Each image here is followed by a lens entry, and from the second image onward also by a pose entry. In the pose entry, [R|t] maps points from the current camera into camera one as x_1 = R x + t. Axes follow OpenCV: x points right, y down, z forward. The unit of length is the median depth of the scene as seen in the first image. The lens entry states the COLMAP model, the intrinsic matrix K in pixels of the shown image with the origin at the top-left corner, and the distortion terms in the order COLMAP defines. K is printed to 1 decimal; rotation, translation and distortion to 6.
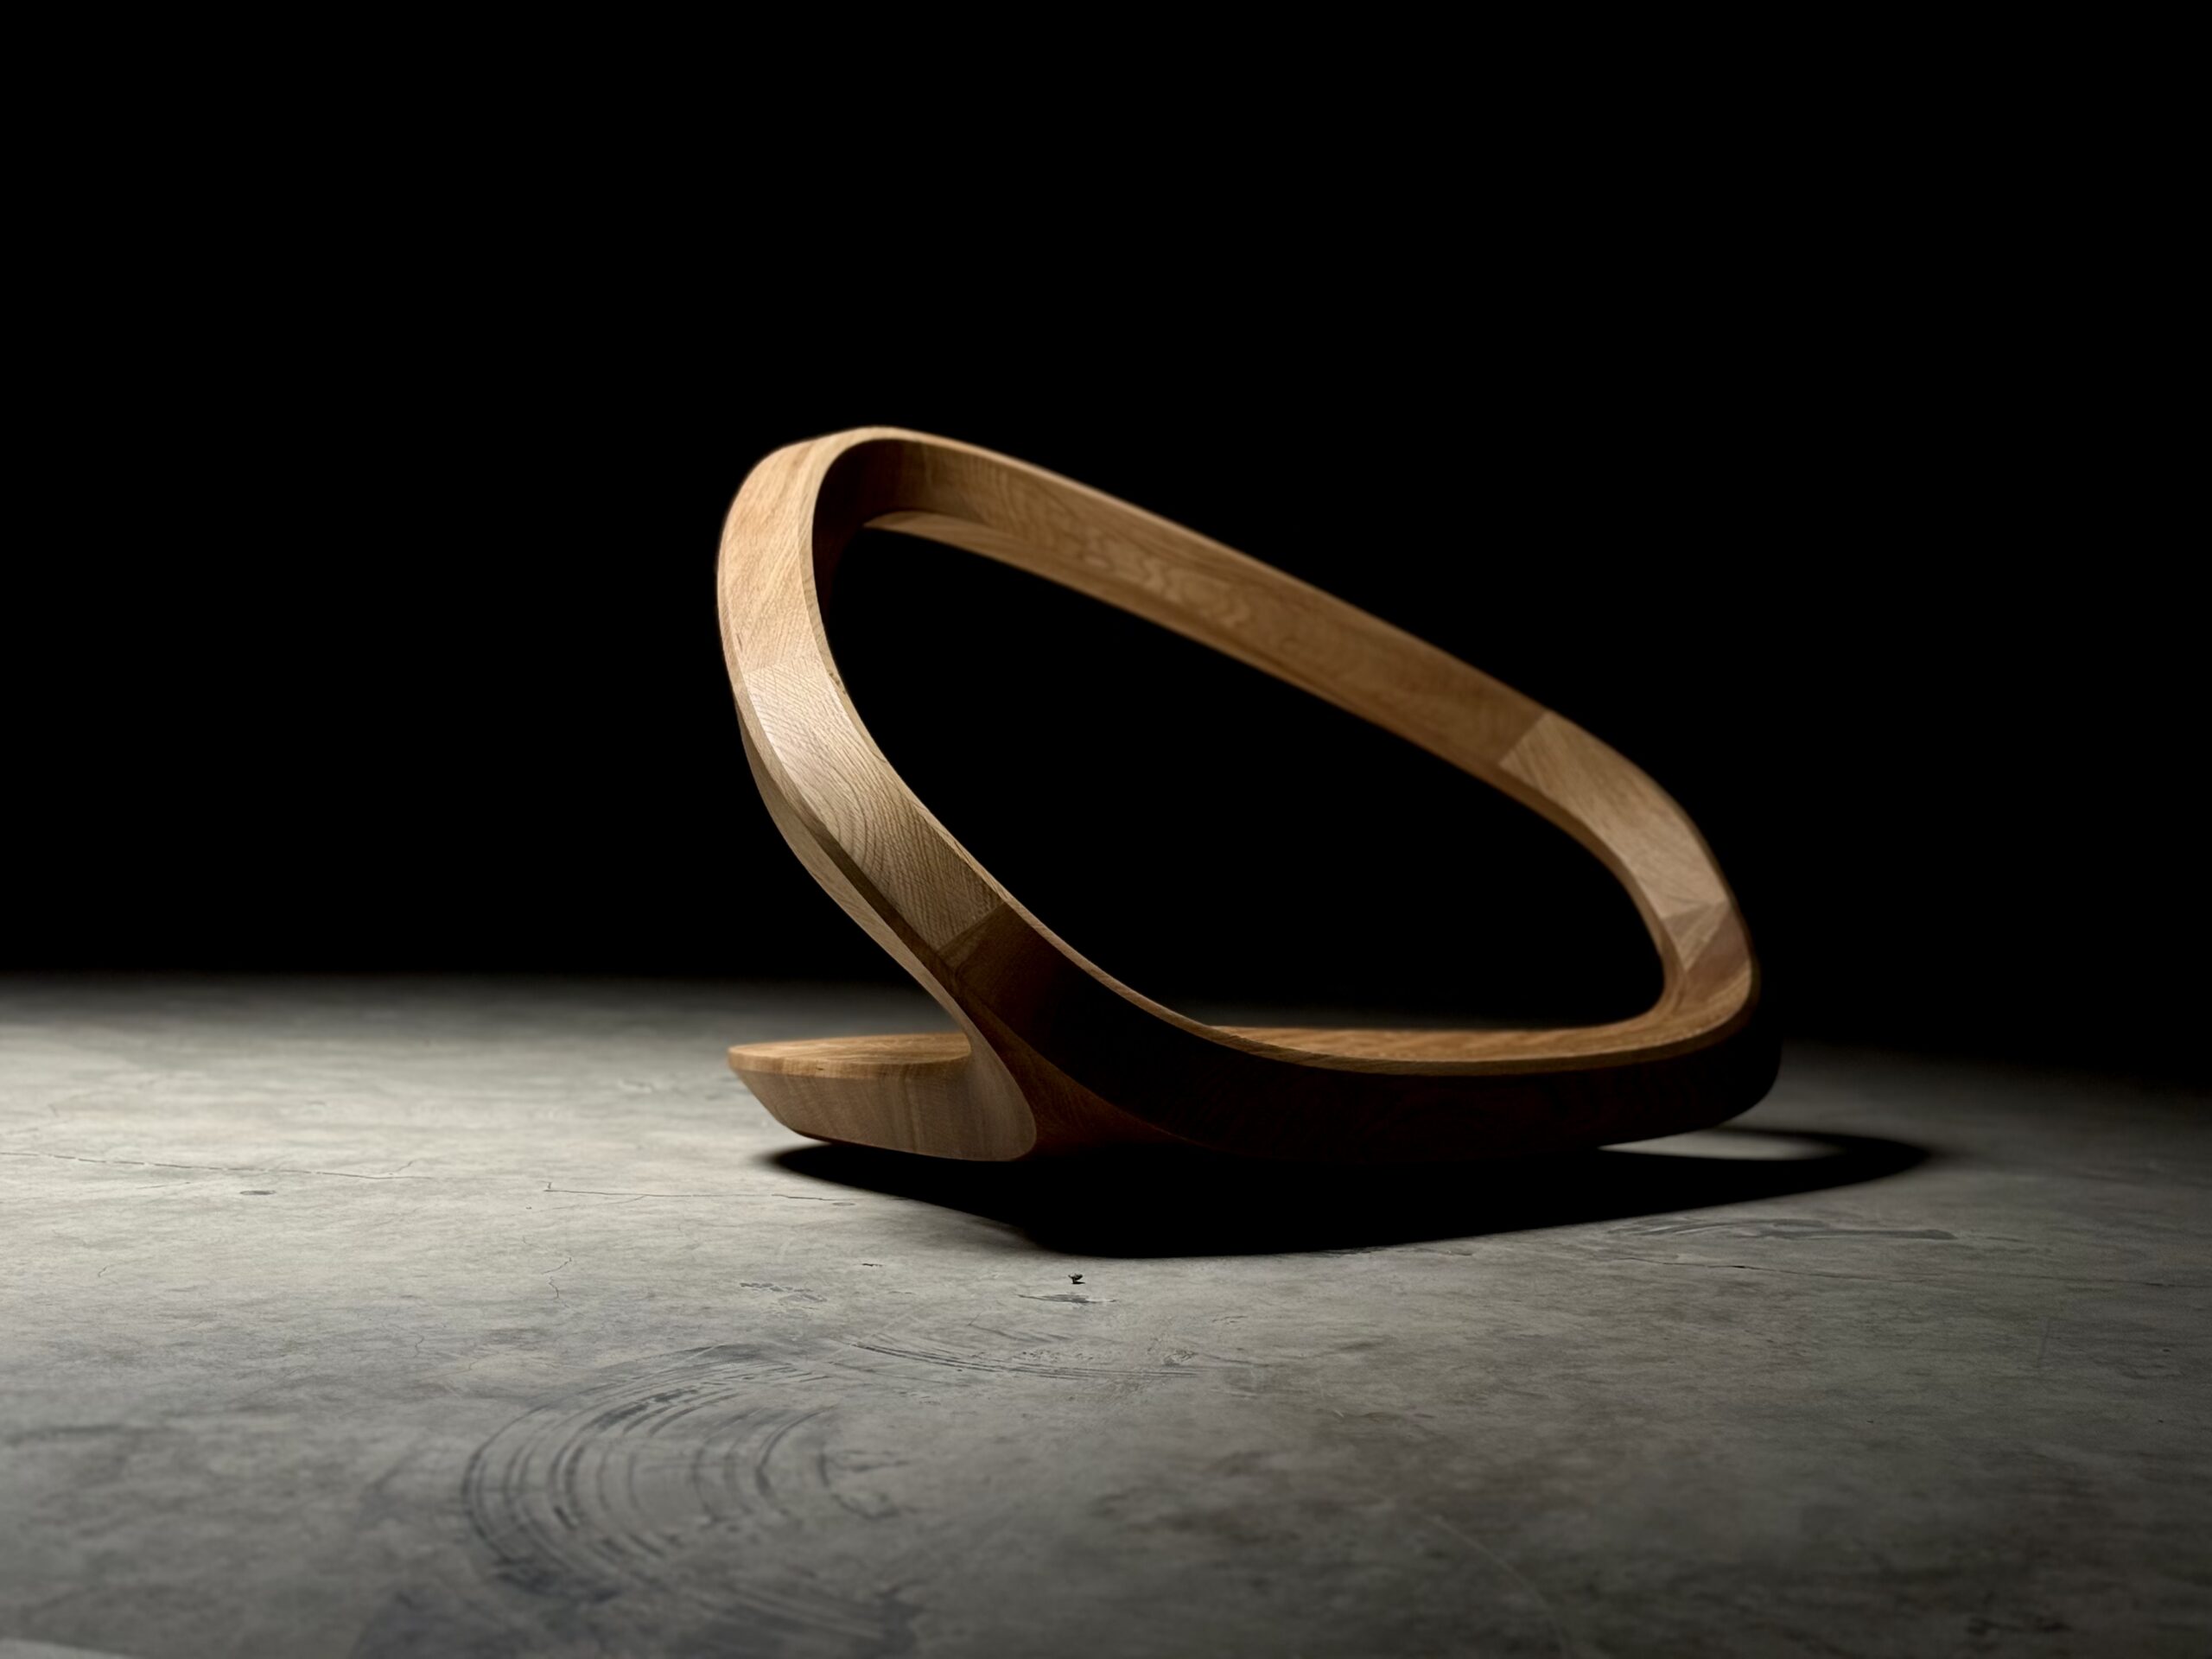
lens RADIAL K [[3149.6, 0, 1103.5], [0, 3149.6, 821.5], [0, 0, 1]] dist [0.132625, 0.000000]
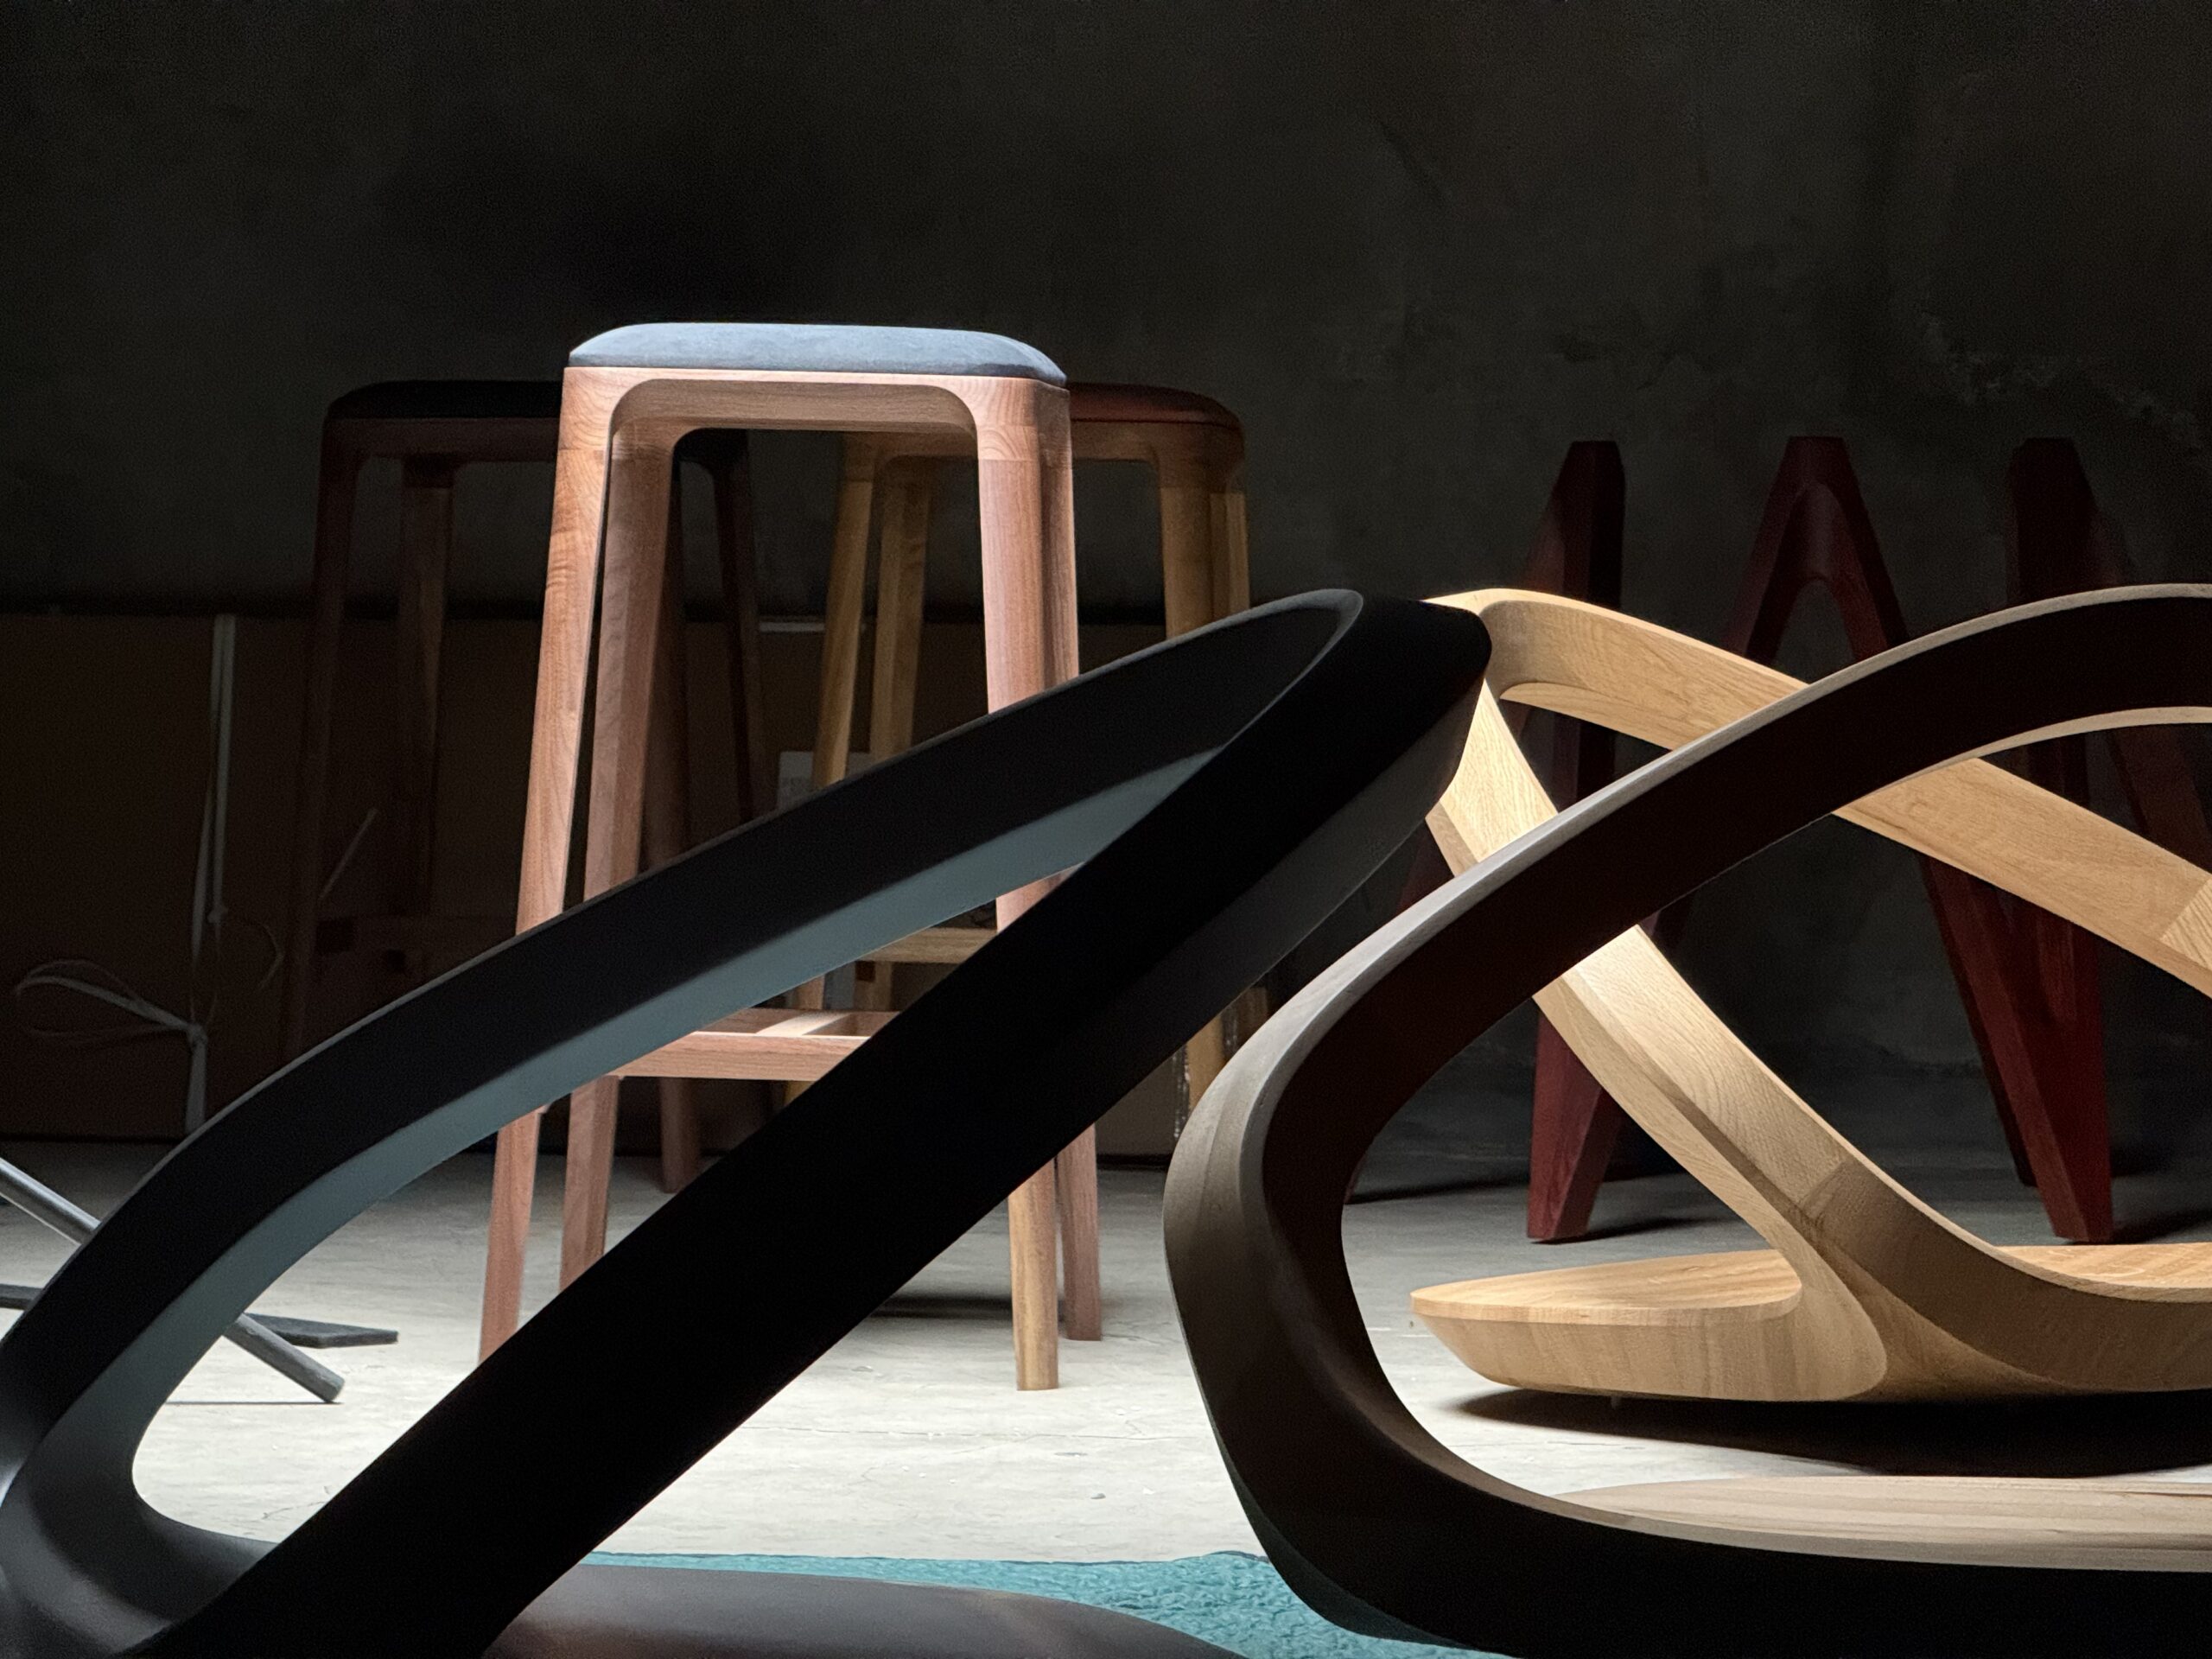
lens RADIAL K [[7890.7, 0, 1099.7], [0, 7890.7, 827.8], [0, 0, 1]] dist [0.219989, 0.000000]
pose [[0.992851, -0.030254, 0.115464, -0.532972], [0.027166, 0.999232, 0.028224, -0.150940], [-0.116230, -0.024886, 0.992911, -1.462220]]
